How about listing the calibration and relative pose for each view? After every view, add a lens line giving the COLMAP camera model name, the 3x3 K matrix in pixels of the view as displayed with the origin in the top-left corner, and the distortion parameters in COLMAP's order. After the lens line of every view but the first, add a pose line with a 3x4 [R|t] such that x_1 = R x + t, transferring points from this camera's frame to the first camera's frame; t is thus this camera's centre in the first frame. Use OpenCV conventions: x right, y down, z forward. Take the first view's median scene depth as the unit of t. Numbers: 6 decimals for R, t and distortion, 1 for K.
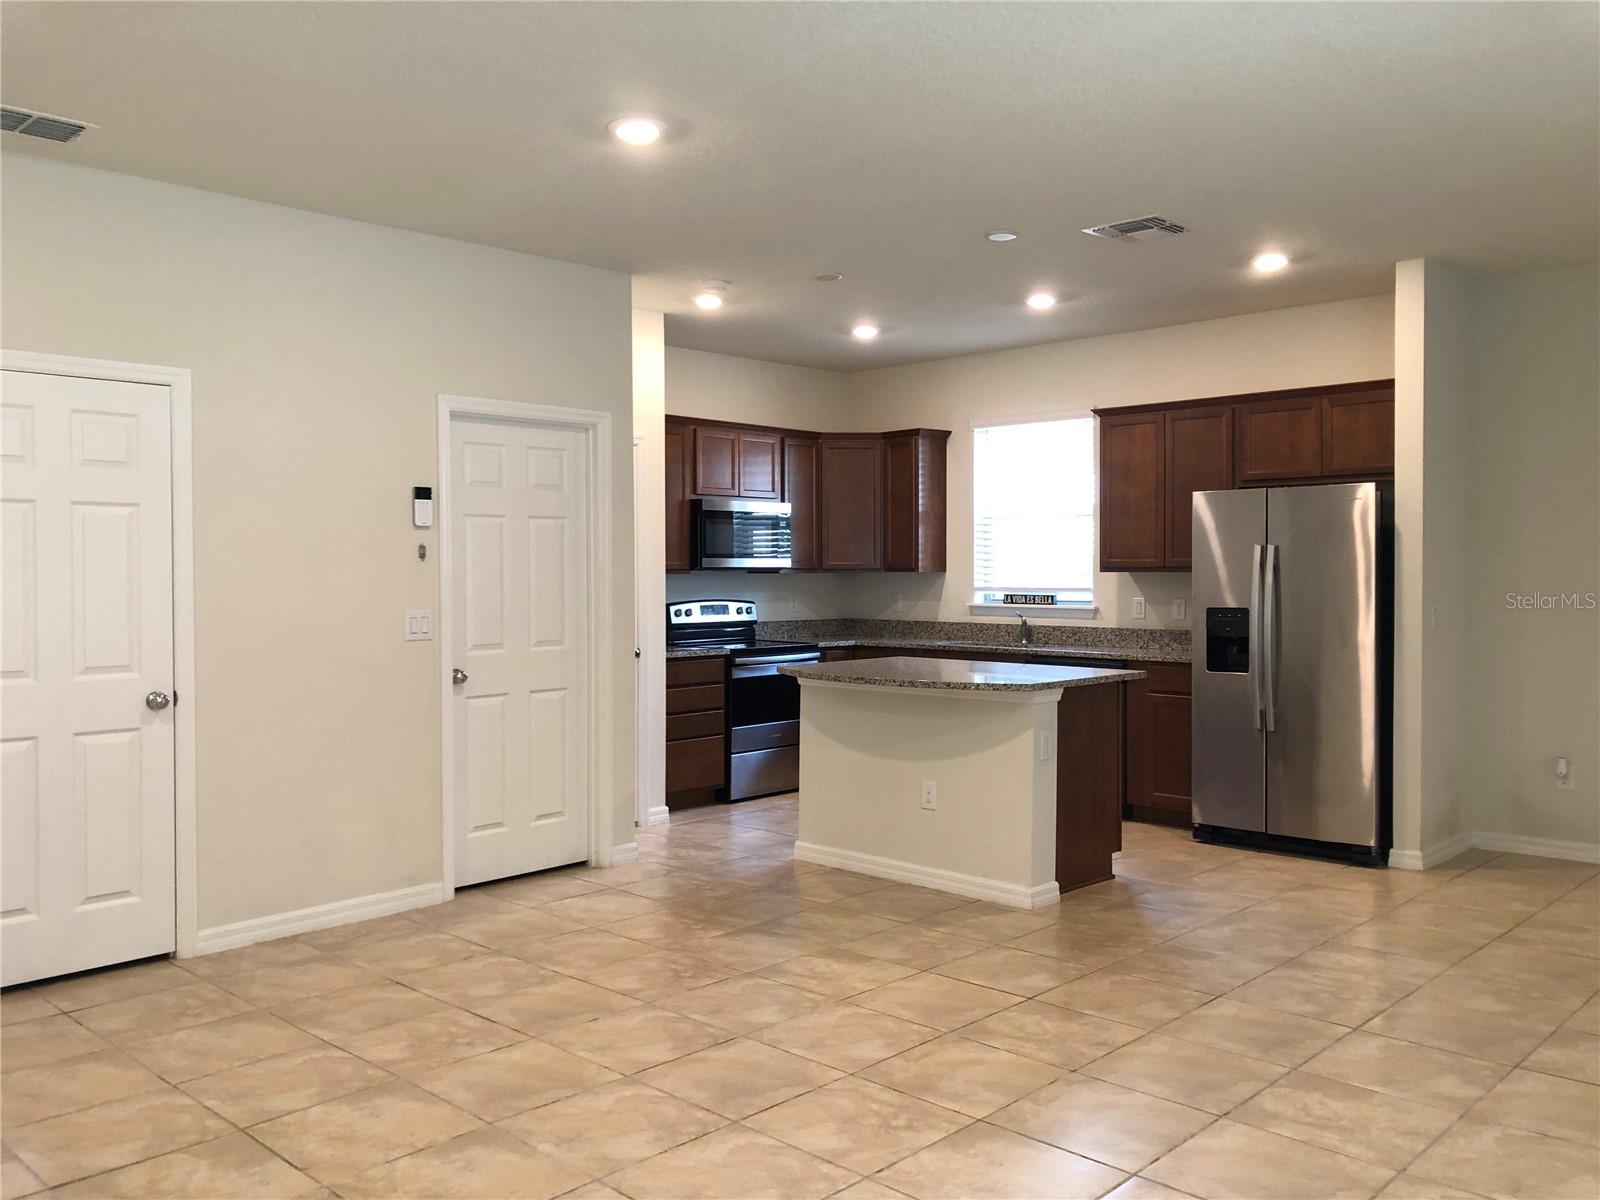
lens RADIAL K [[1310.2, 0, 803.6], [0, 1310.2, 577.2], [0, 0, 1]] dist [-0.015126, -0.010340]
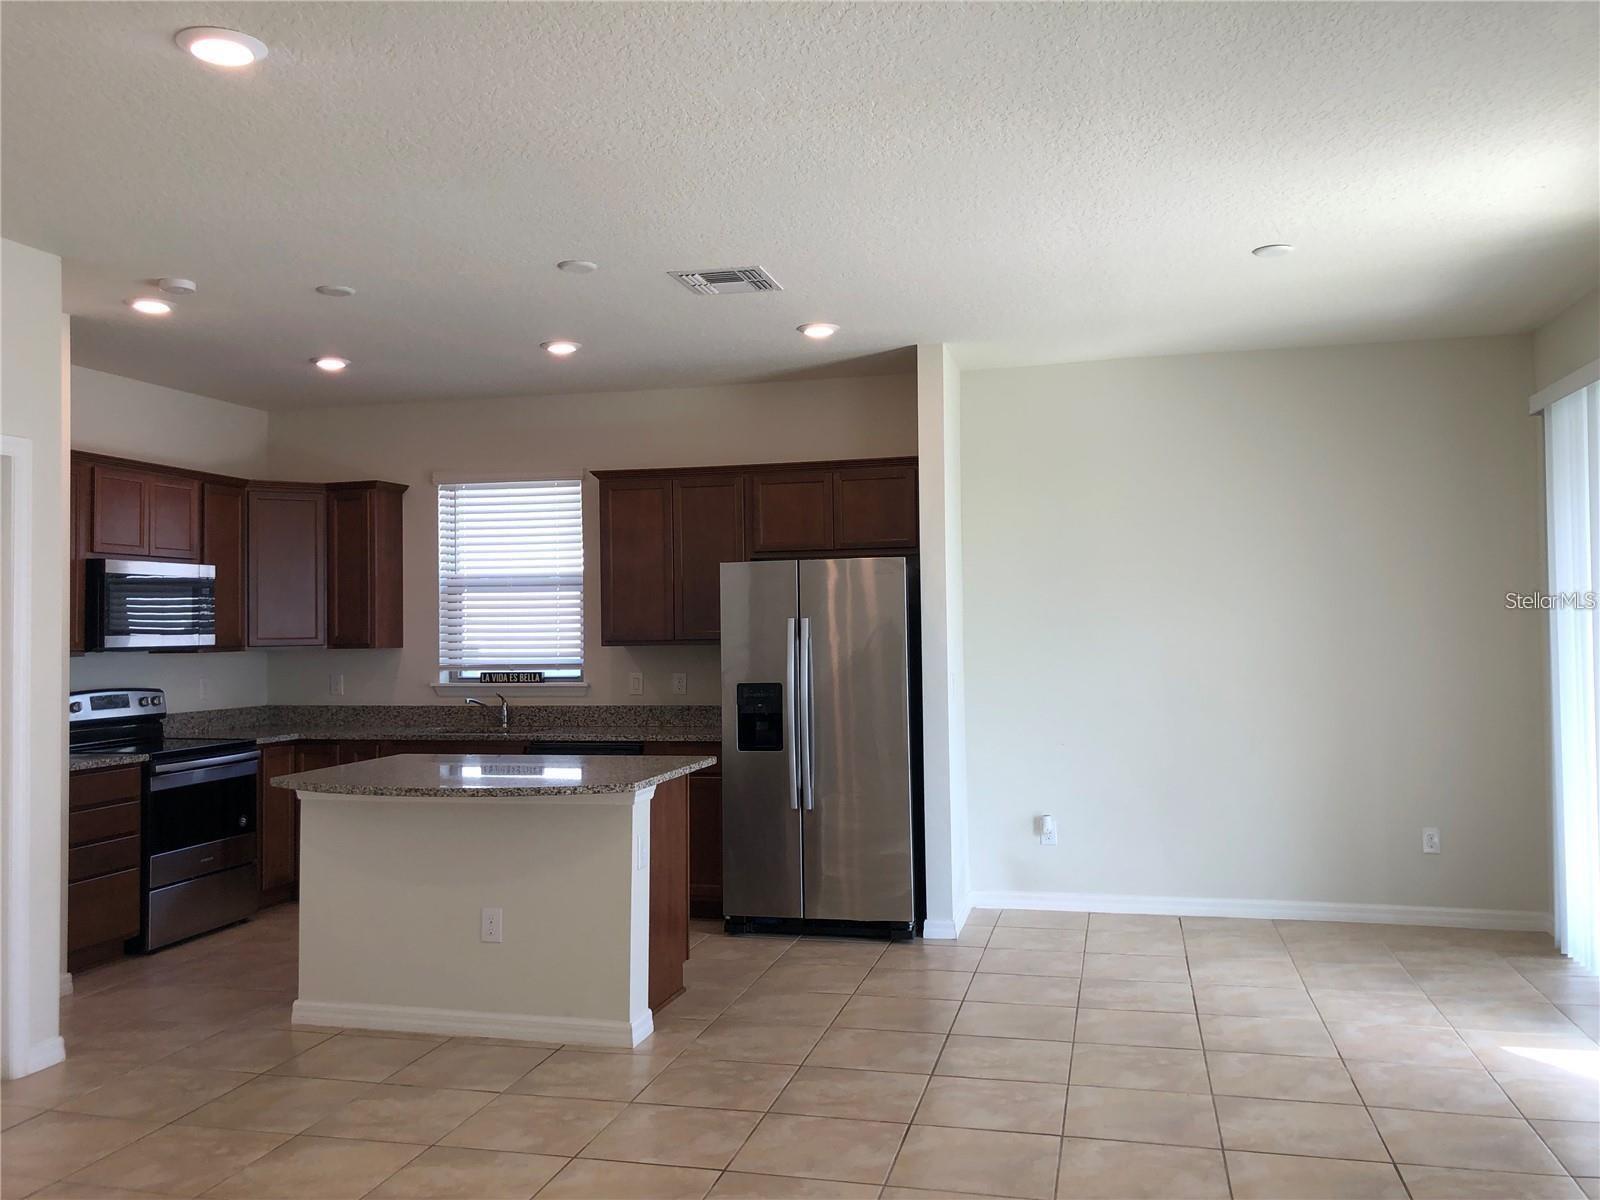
lens RADIAL K [[1308.3, 0, 803.0], [0, 1308.3, 589.5], [0, 0, 1]] dist [0.157510, -0.343270]
pose [[0.863834, 0.008274, 0.503709, -0.115912], [0.010983, 0.999318, -0.035250, -0.009780], [-0.503657, 0.035982, 0.863154, 0.122636]]
